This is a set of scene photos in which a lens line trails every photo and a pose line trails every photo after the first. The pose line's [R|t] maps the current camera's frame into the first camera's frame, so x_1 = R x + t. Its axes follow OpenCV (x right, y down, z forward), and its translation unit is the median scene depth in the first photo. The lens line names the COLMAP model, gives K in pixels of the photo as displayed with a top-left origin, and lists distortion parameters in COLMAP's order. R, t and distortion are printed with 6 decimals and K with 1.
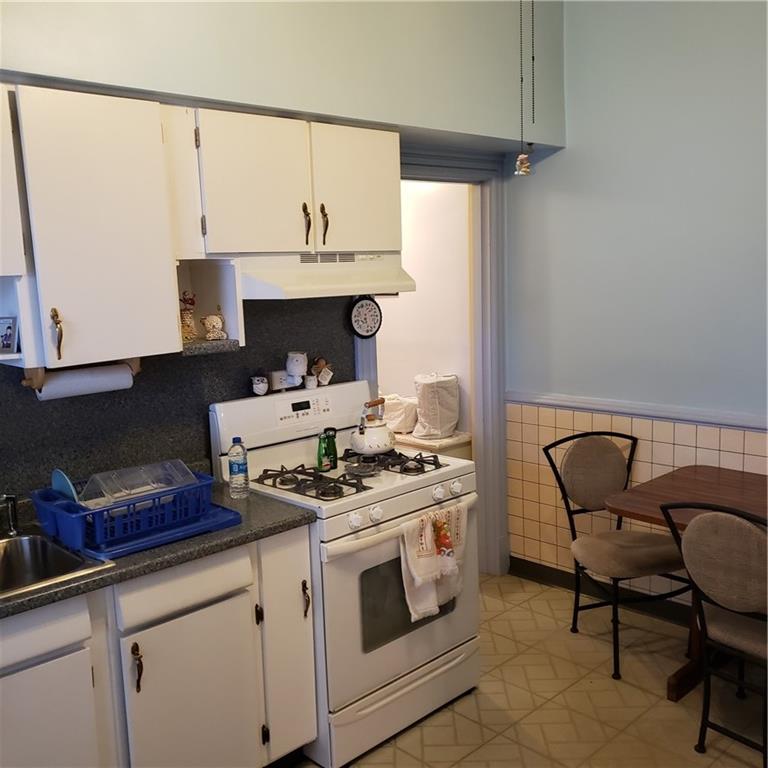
lens RADIAL K [[788.1, 0, 384.0], [0, 788.1, 384.0], [0, 0, 1]] dist [0.025265, -0.046417]
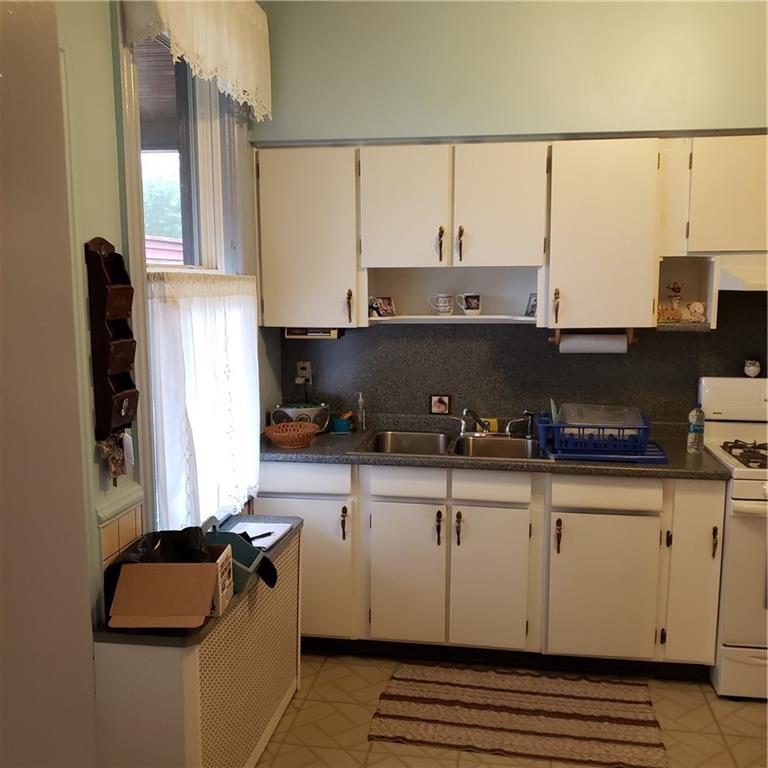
lens RADIAL K [[788.1, 0, 384.0], [0, 788.1, 384.0], [0, 0, 1]] dist [0.025265, -0.046417]
pose [[0.597742, 0.136387, -0.790002, 0.516643], [-0.136173, 0.988376, 0.067602, 0.023633], [0.790039, 0.067168, 0.609366, -0.136490]]
